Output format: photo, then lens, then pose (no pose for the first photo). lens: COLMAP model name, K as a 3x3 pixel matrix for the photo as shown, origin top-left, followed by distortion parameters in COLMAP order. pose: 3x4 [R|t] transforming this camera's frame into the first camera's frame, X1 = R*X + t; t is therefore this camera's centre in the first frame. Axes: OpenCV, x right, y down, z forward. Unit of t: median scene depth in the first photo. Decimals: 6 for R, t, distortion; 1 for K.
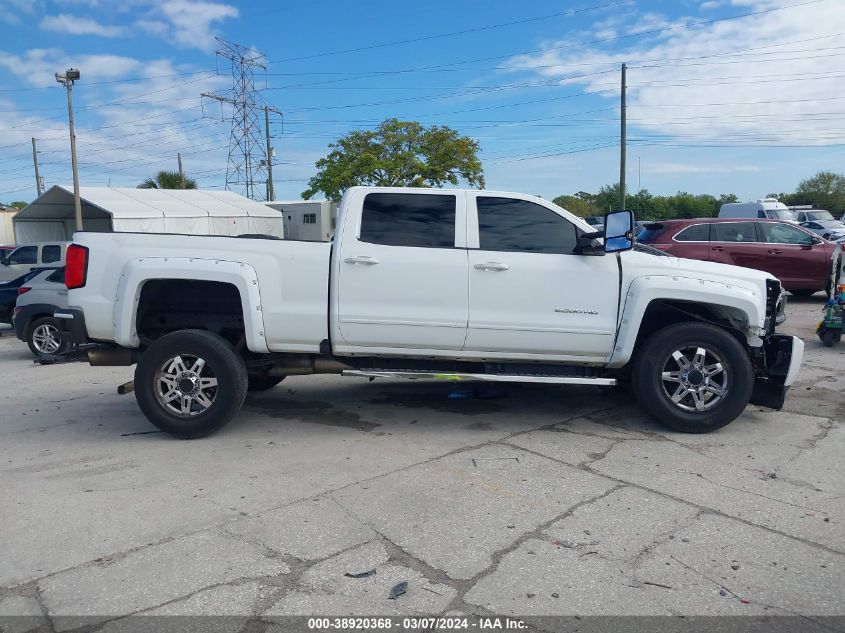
lens RADIAL K [[672.1, 0, 417.8], [0, 672.1, 317.4], [0, 0, 1]] dist [0.042907, -0.072193]
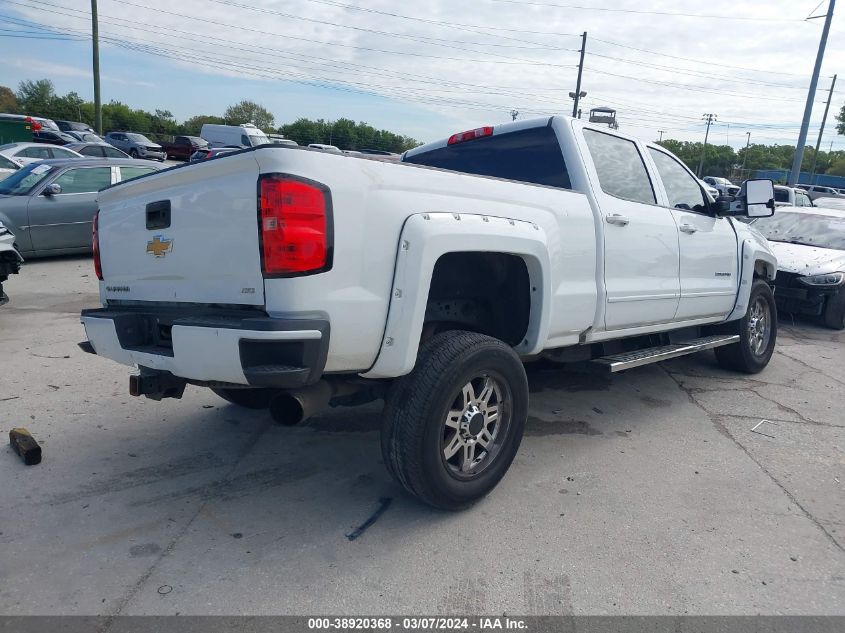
lens RADIAL K [[672.1, 0, 417.8], [0, 672.1, 317.4], [0, 0, 1]] dist [0.042907, -0.072193]
pose [[0.661264, -0.098025, 0.743721, -0.808402], [0.004350, 0.991910, 0.126870, -0.071758], [-0.750140, -0.080660, 0.656341, 0.635999]]
